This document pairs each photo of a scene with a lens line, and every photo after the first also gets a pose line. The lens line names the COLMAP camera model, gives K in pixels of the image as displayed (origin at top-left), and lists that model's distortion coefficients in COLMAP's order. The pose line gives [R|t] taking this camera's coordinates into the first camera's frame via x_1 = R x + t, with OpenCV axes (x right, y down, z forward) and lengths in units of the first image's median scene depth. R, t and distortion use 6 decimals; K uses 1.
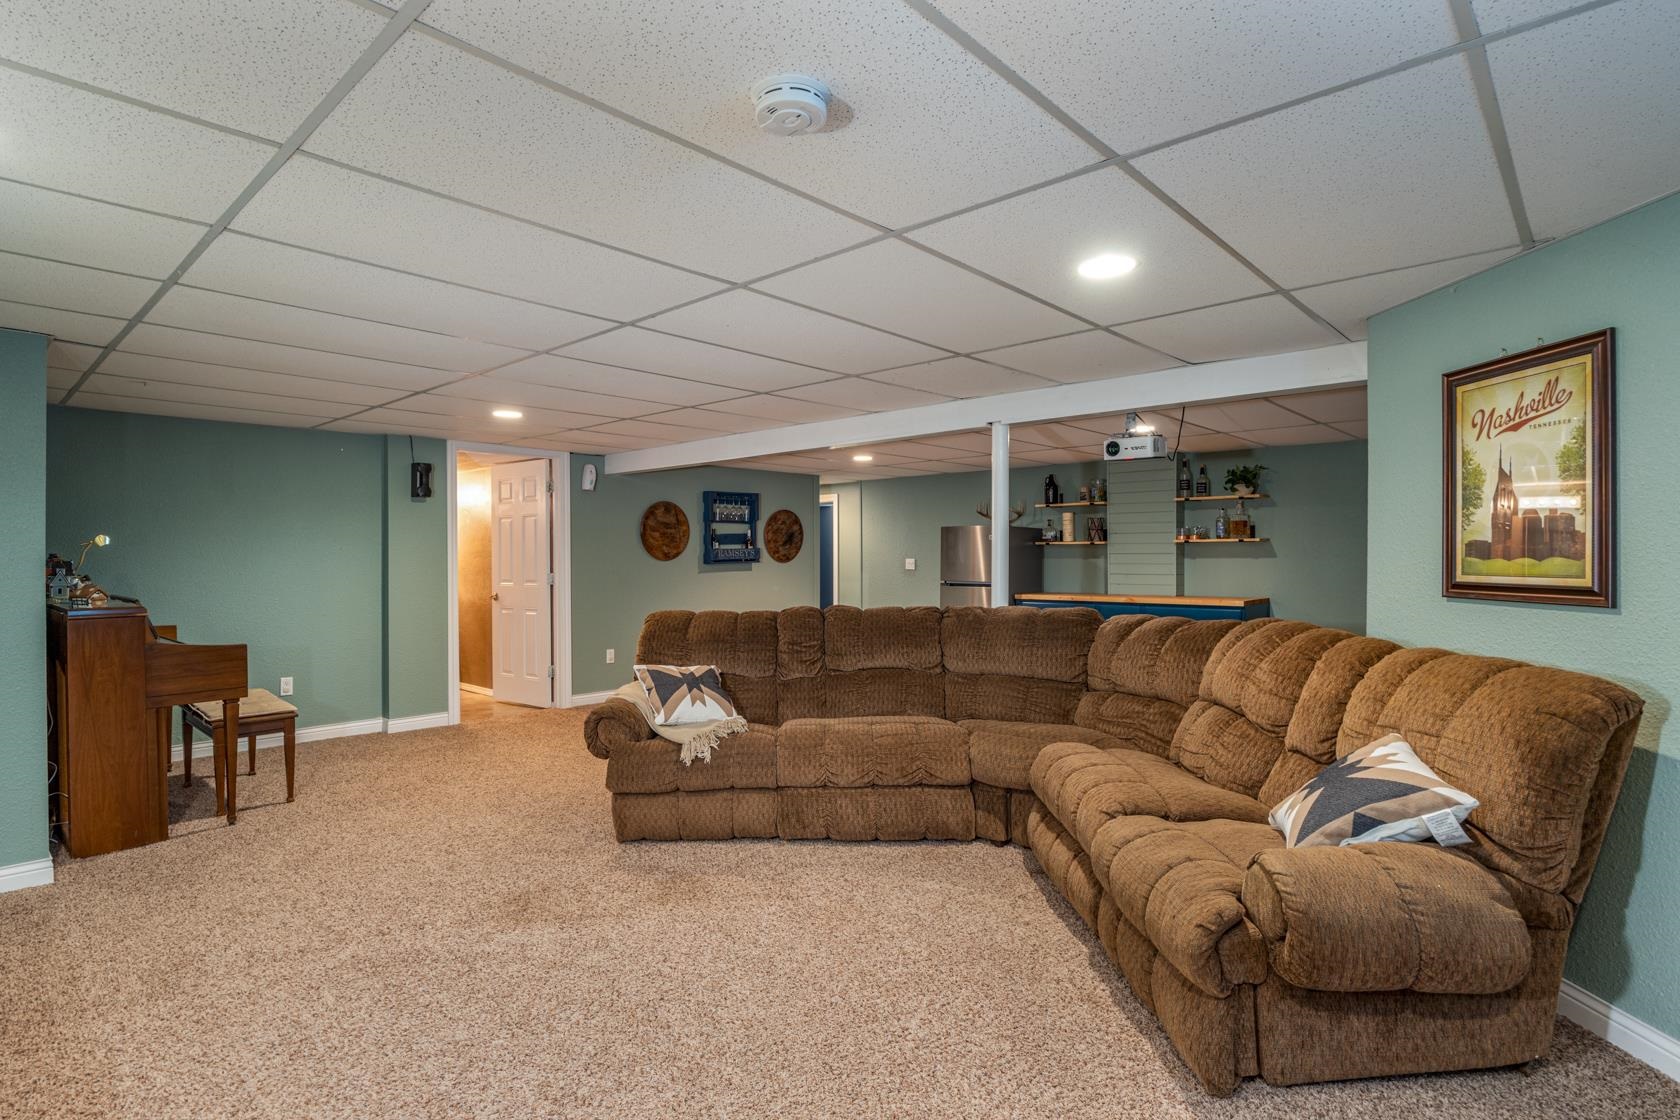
lens RADIAL K [[890.1, 0, 842.6], [0, 890.1, 561.2], [0, 0, 1]] dist [-0.006173, 0.001108]
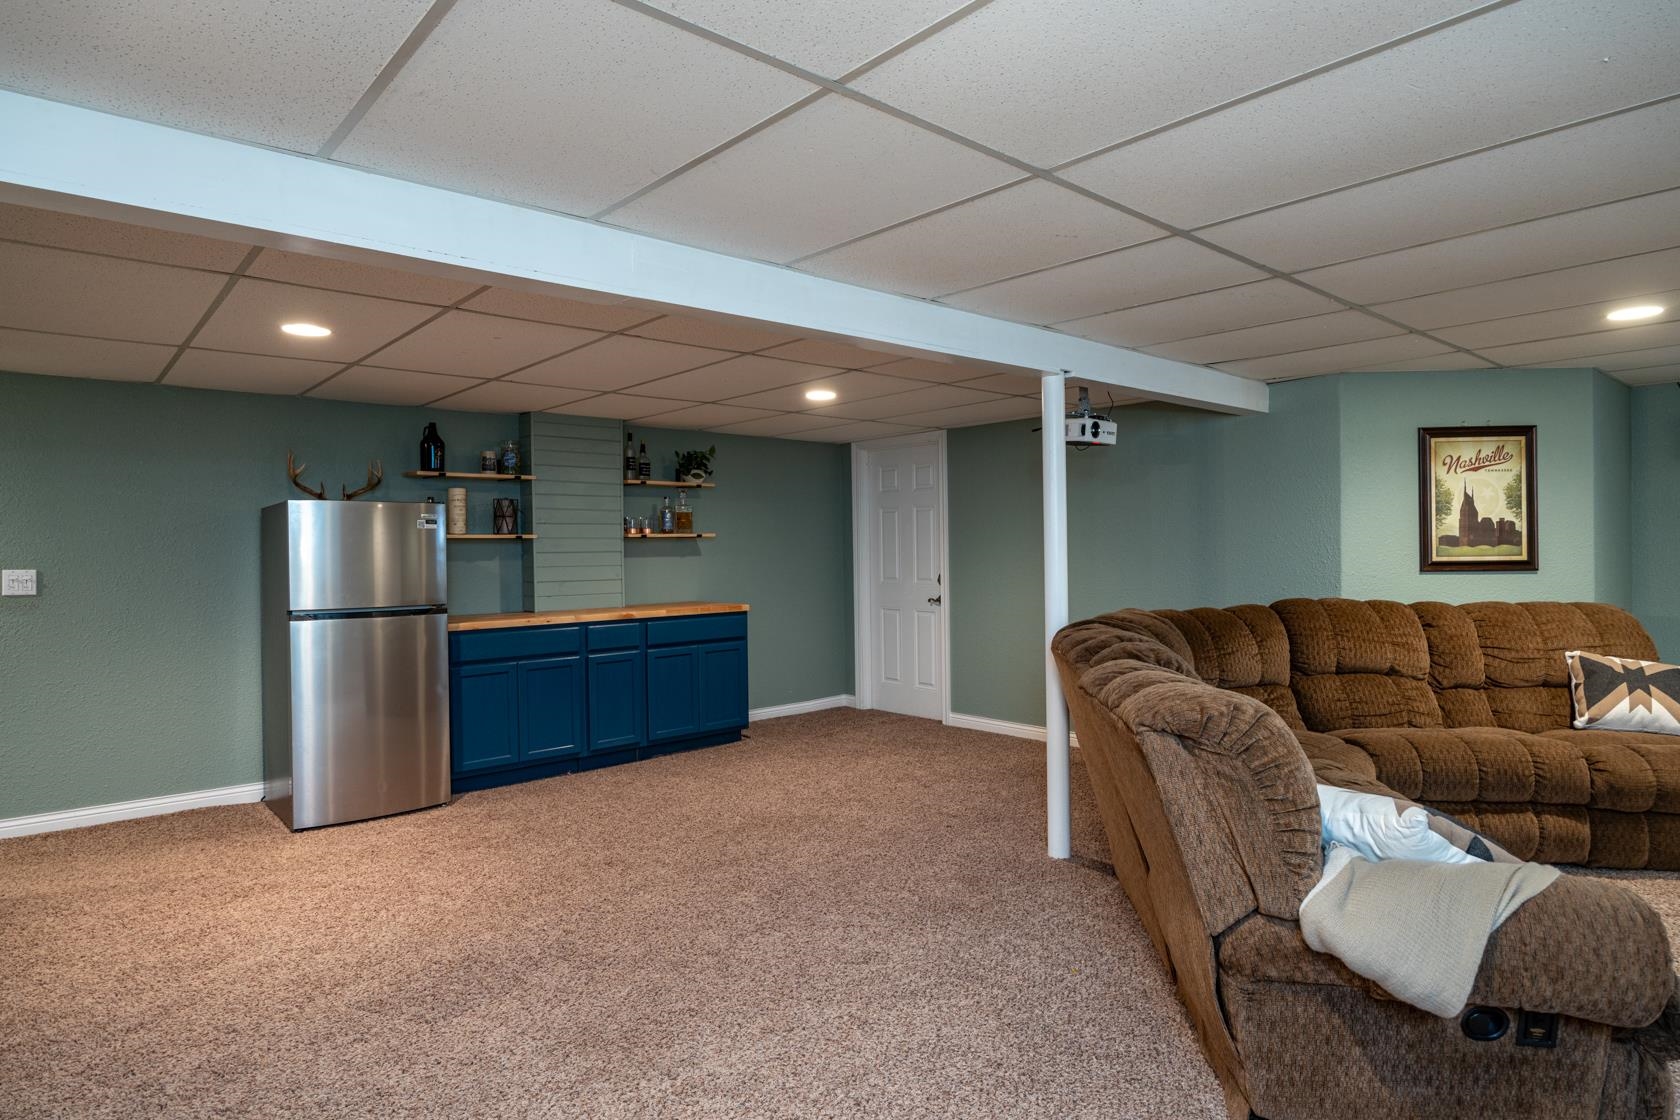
lens RADIAL K [[927.2, 0, 836.0], [0, 927.2, 555.2], [0, 0, 1]] dist [-0.001105, 0.000013]
pose [[0.089572, -0.005101, 0.995967, -1.083950], [0.018126, 0.999830, 0.003491, -0.013133], [-0.995815, 0.017740, 0.089649, 1.981324]]
